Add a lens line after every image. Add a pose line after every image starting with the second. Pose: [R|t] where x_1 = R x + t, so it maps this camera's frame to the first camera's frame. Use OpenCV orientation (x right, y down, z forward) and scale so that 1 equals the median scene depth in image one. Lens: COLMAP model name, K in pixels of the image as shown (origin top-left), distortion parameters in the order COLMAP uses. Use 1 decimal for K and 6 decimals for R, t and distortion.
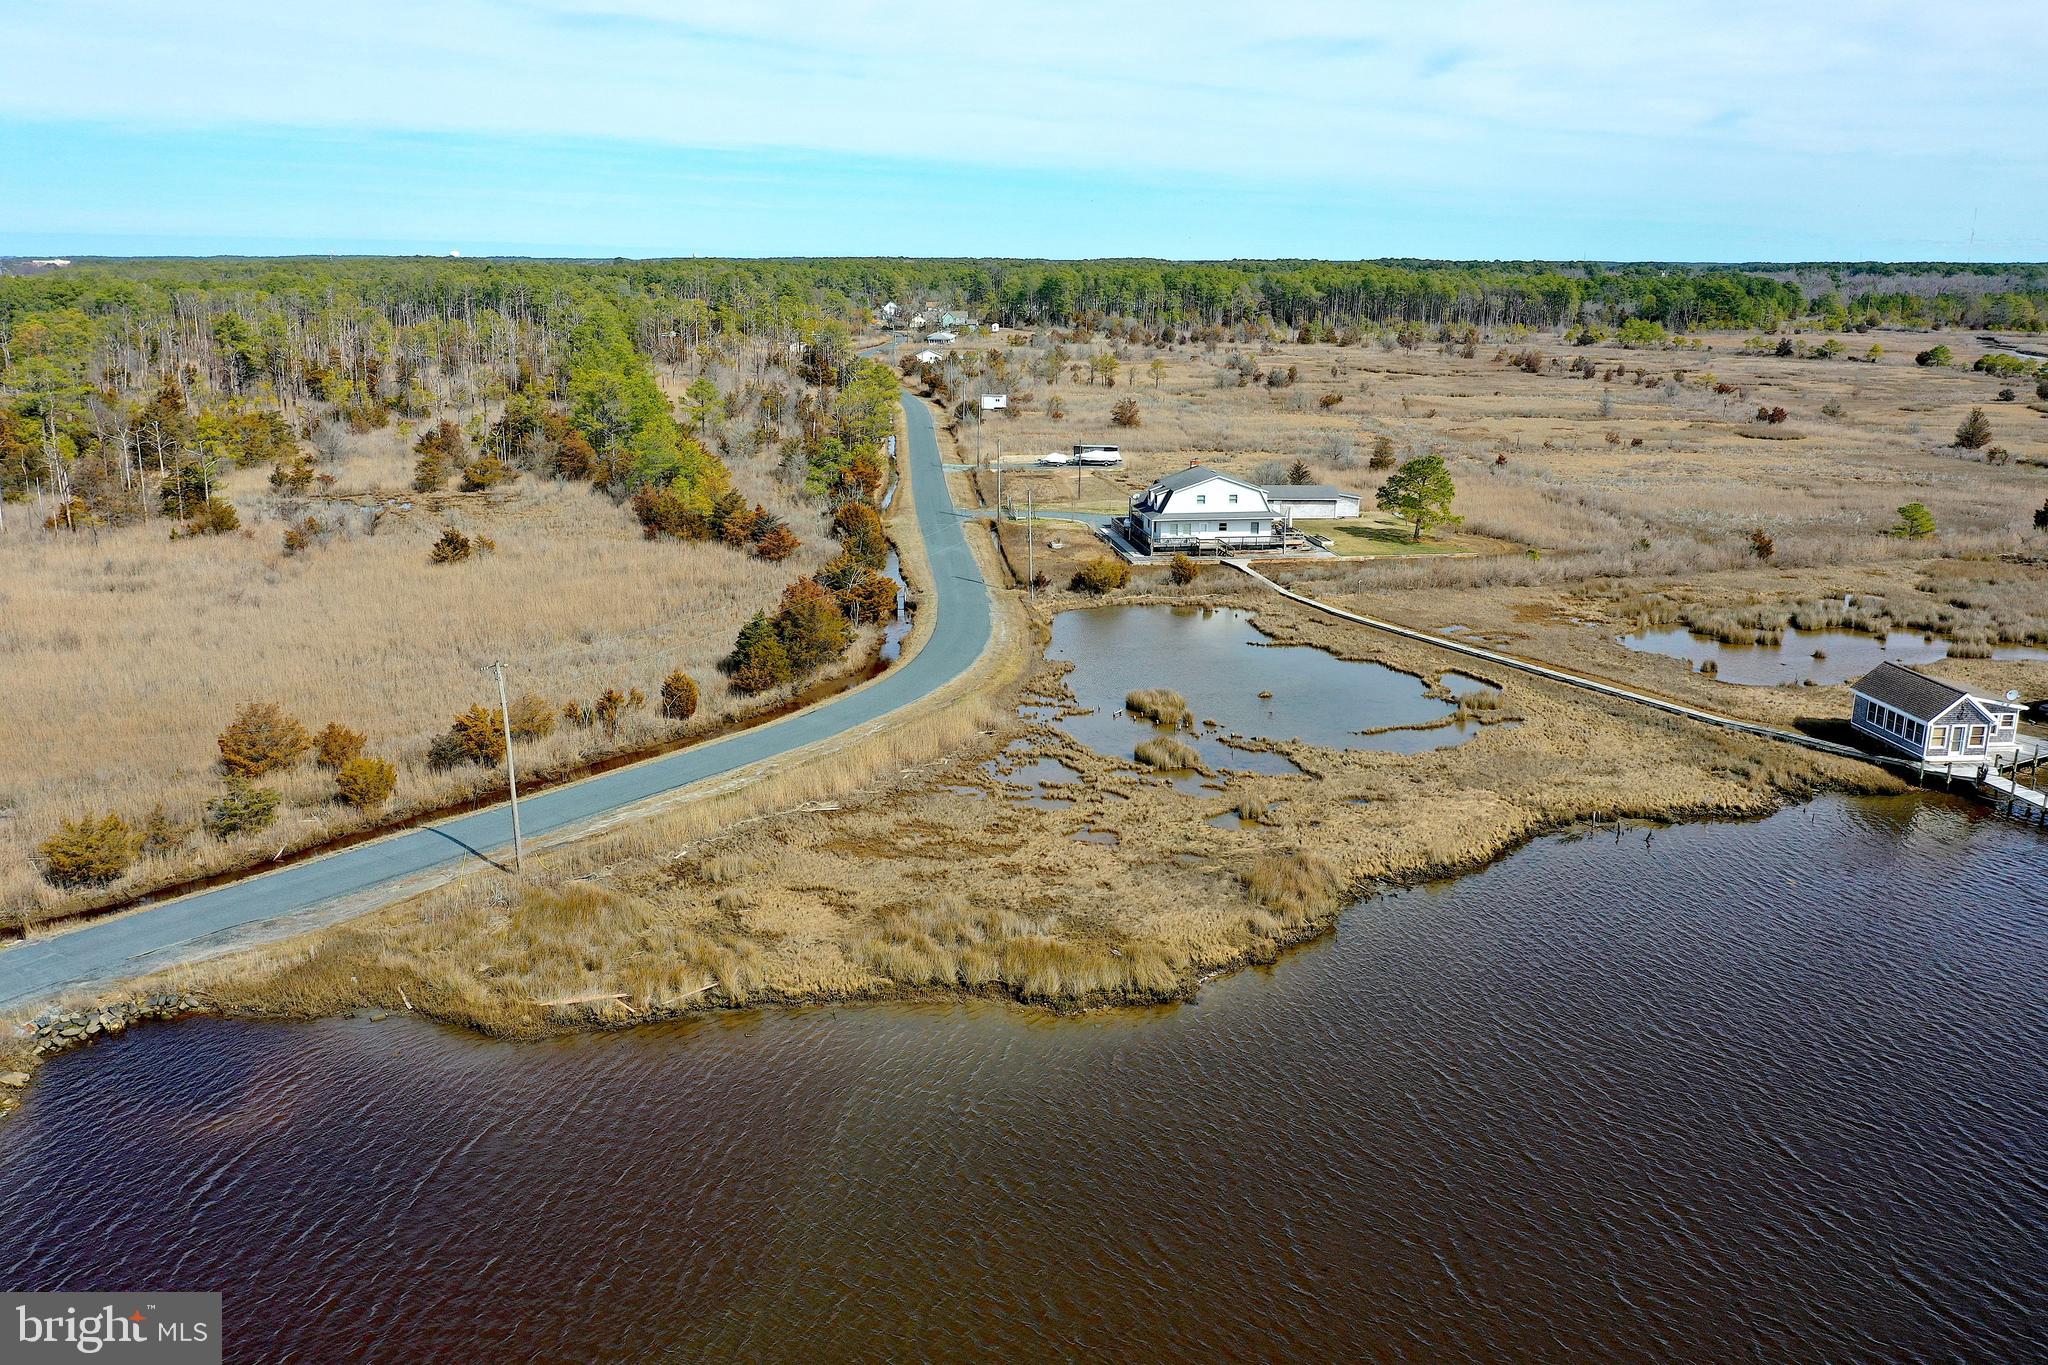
lens RADIAL K [[1624.0, 0, 1047.3], [0, 1624.0, 719.9], [0, 0, 1]] dist [0.007417, -0.003774]
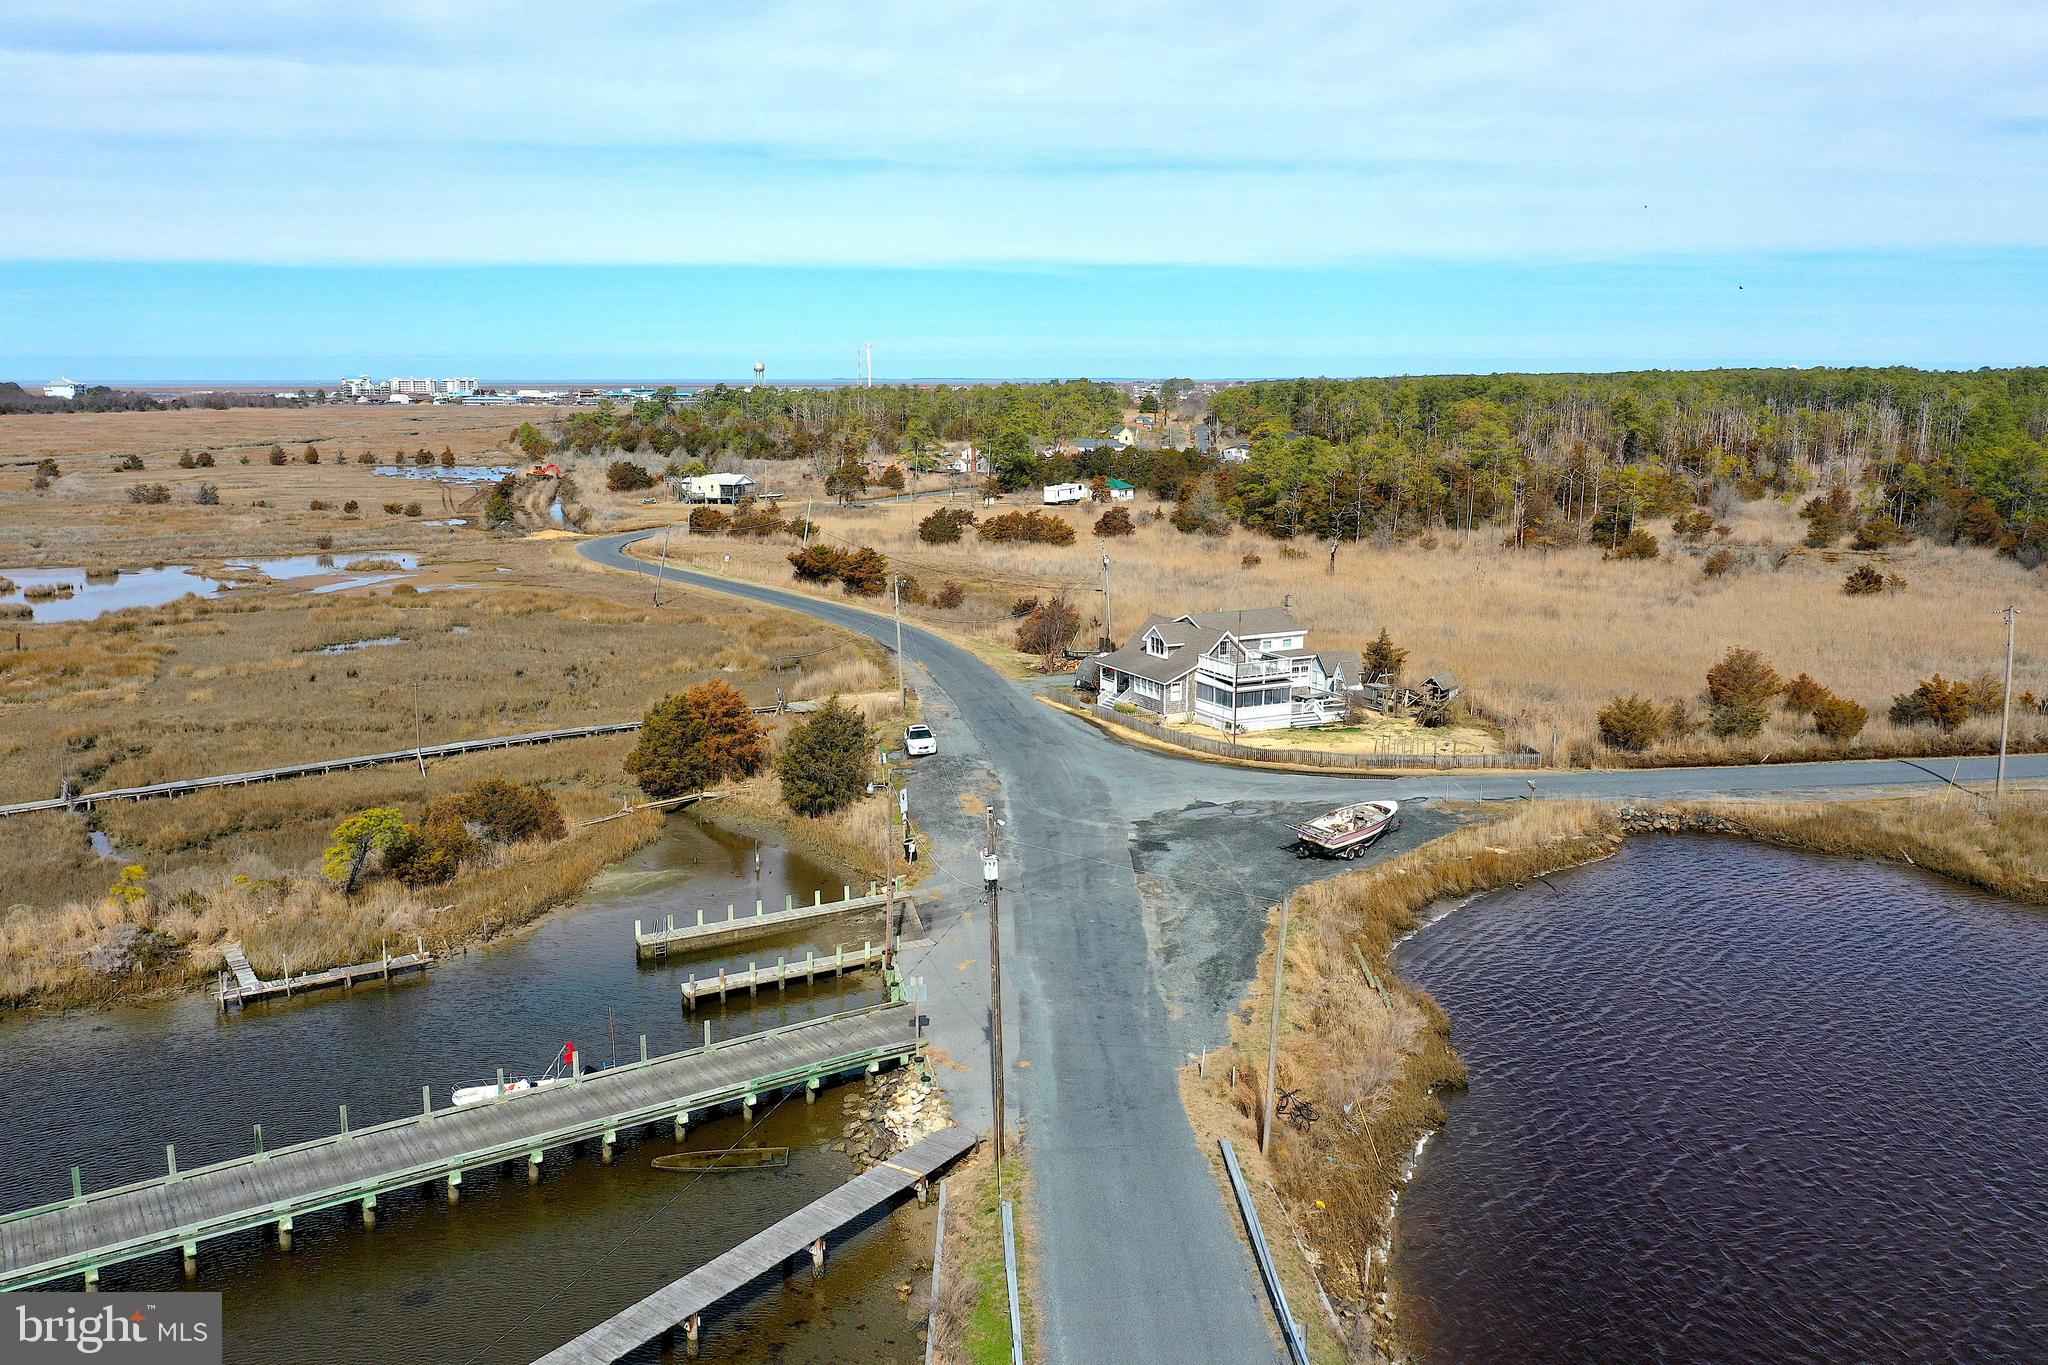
lens RADIAL K [[1624.0, 0, 998.5], [0, 1624.0, 675.1], [0, 0, 1]] dist [0.007417, -0.003774]
pose [[0.711281, 0.121060, -0.692404, -0.022462], [-0.186392, 0.982277, -0.019733, 0.077295], [0.677744, 0.143094, 0.721240, -0.140761]]
